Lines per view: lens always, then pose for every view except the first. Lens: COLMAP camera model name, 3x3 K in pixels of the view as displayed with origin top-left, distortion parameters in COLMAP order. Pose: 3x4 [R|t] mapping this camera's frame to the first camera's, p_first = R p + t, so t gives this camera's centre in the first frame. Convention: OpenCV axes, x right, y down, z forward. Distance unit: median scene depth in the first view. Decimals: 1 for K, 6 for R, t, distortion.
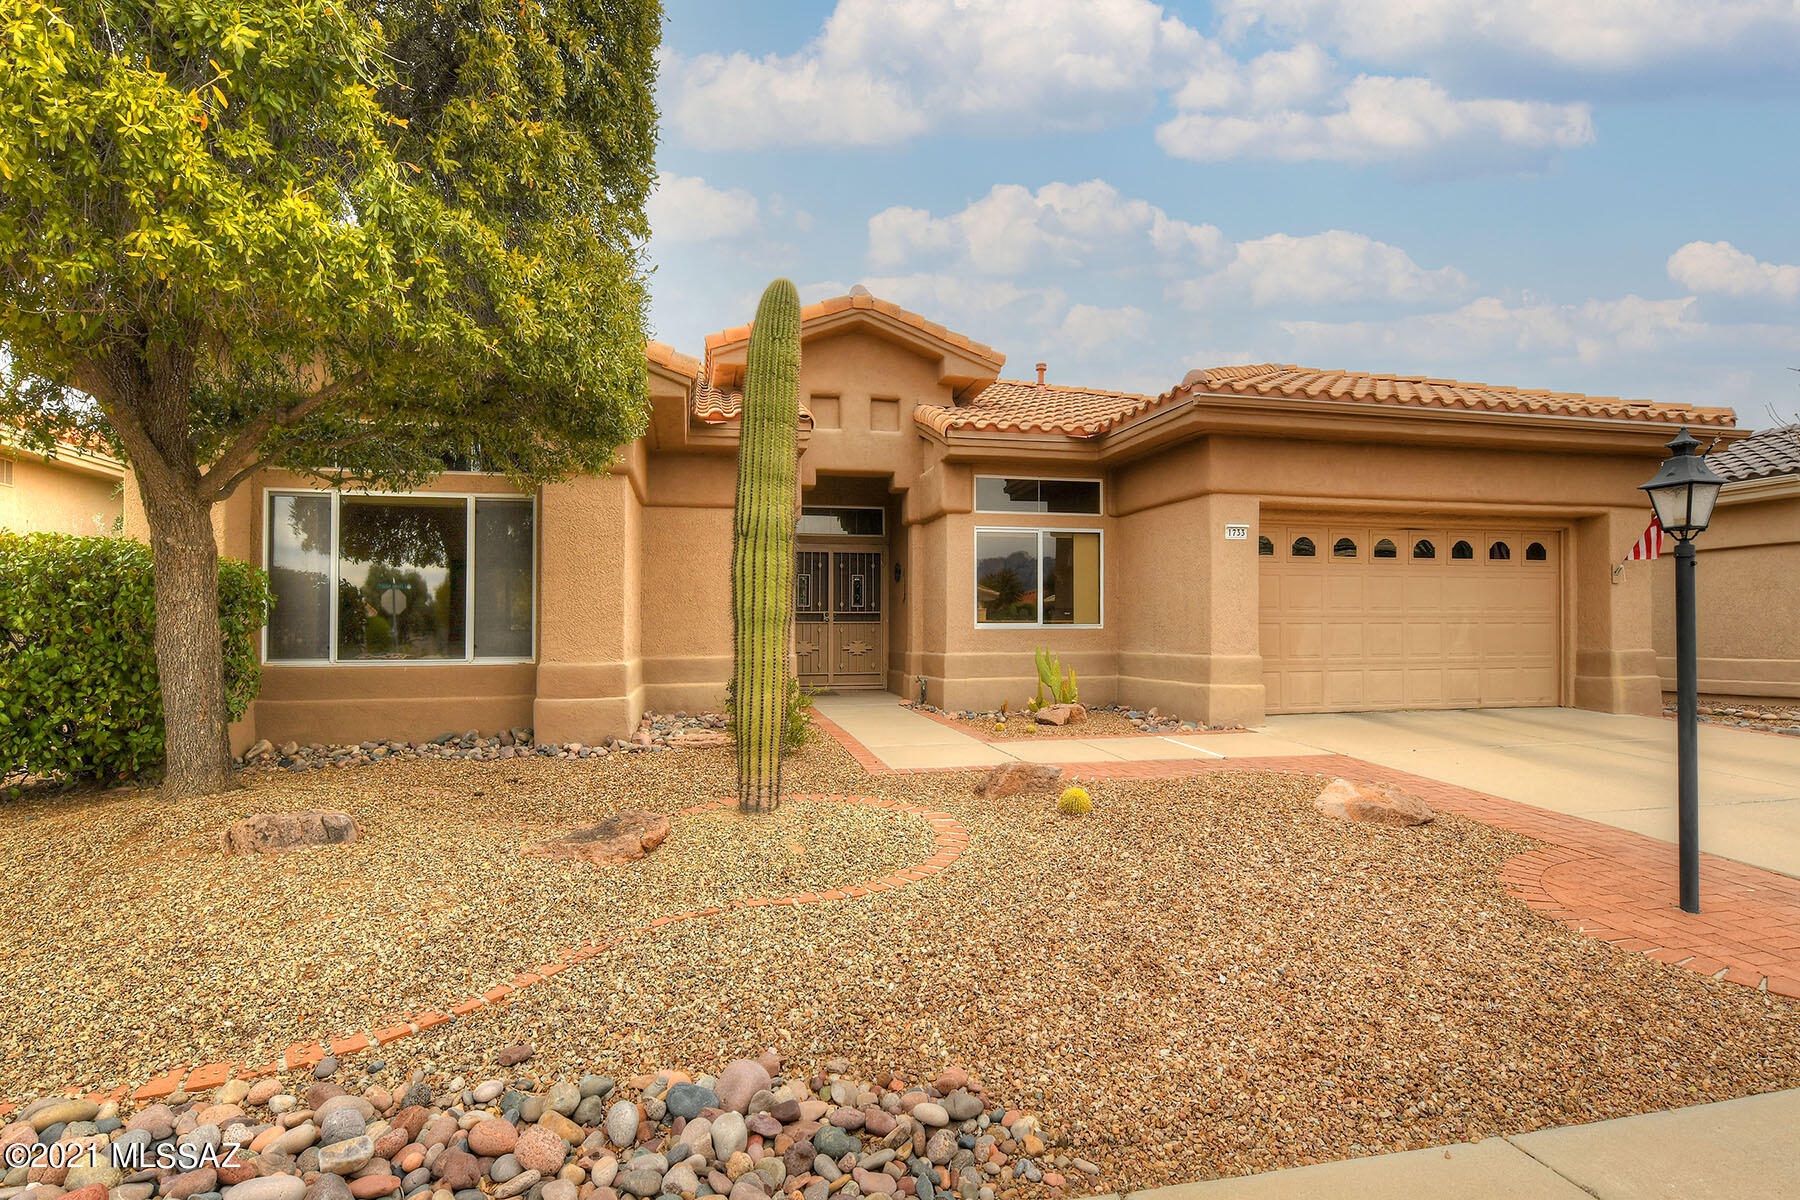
lens RADIAL K [[942.0, 0, 898.8], [0, 942.0, 594.3], [0, 0, 1]] dist [0.001244, 0.000240]
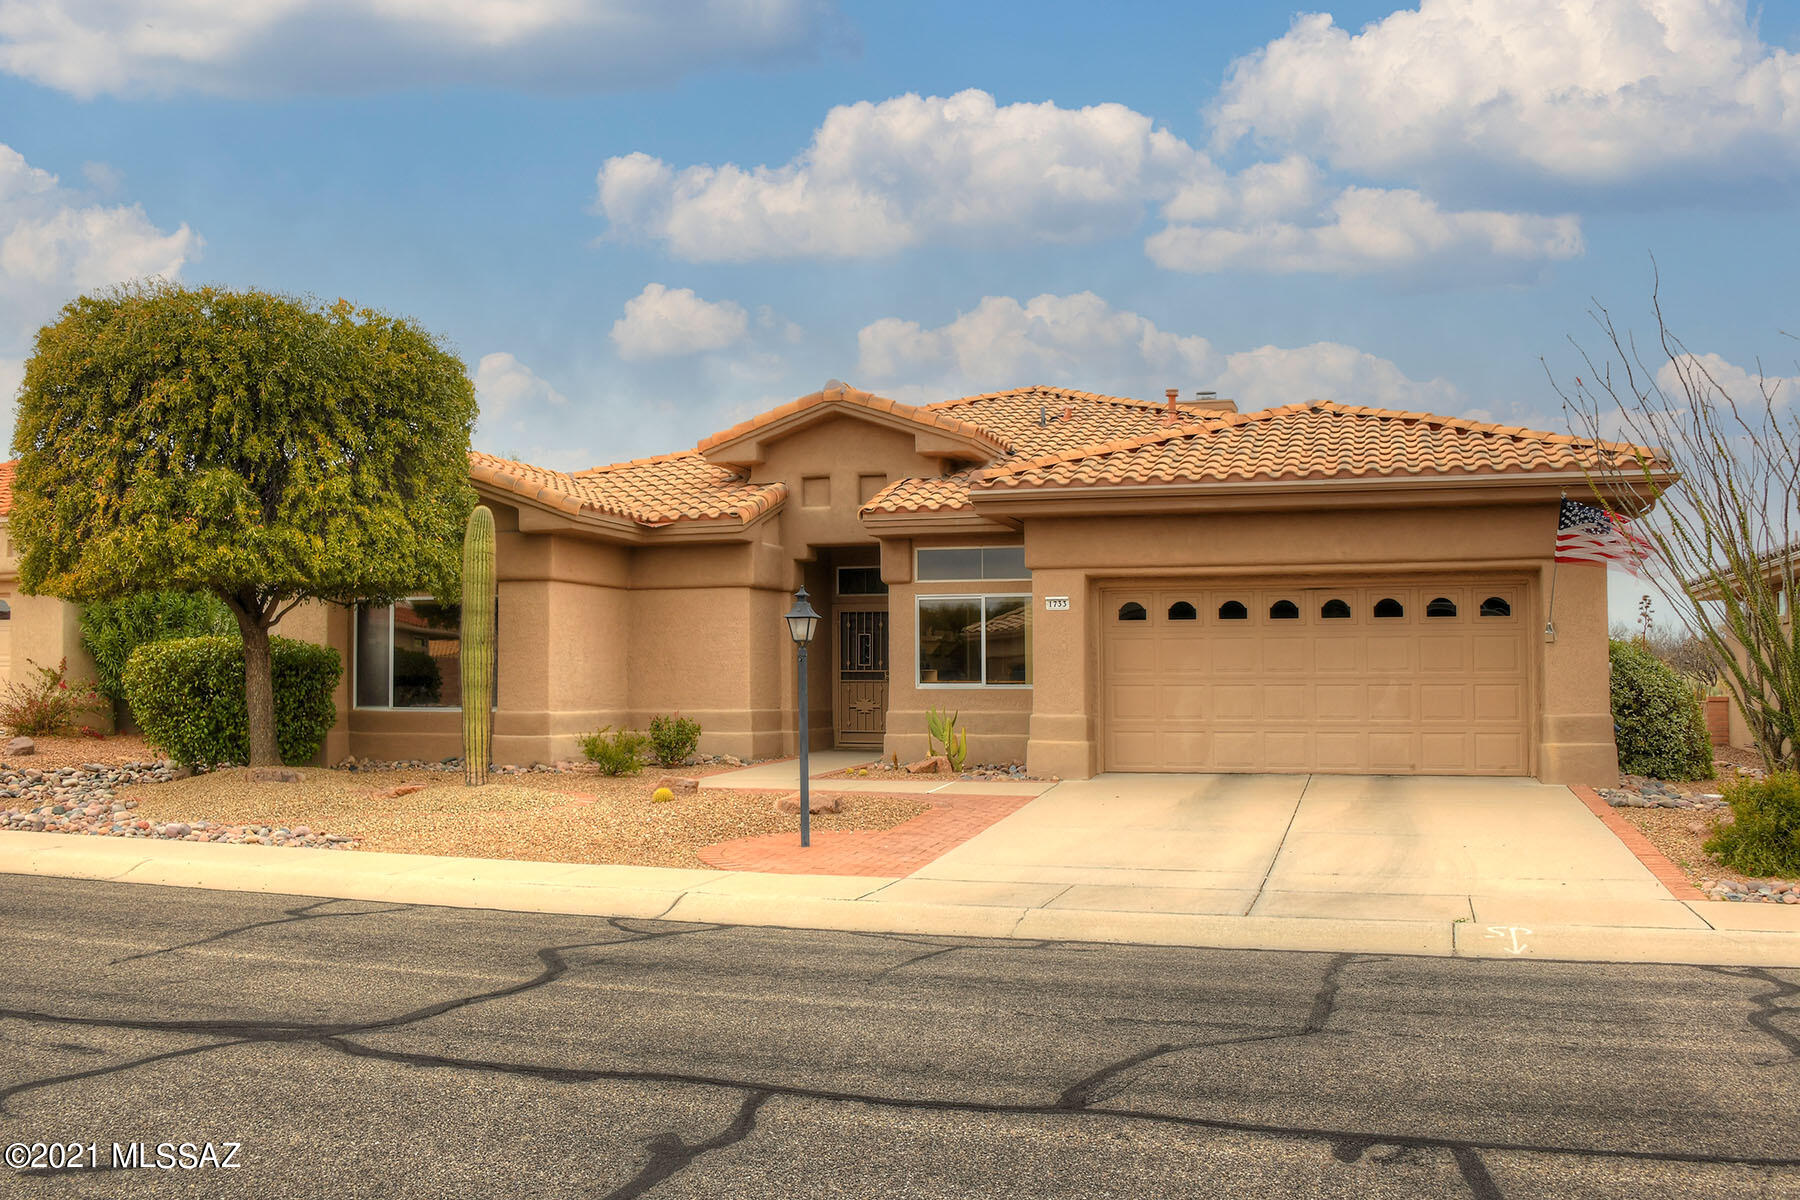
lens RADIAL K [[1443.7, 0, 904.1], [0, 1443.7, 599.5], [0, 0, 1]] dist [-0.039509, -0.005868]
pose [[0.910026, -0.020602, -0.414038, 0.802771], [0.011962, 0.999653, -0.023450, -0.029221], [0.414378, 0.016387, 0.909957, -0.560639]]
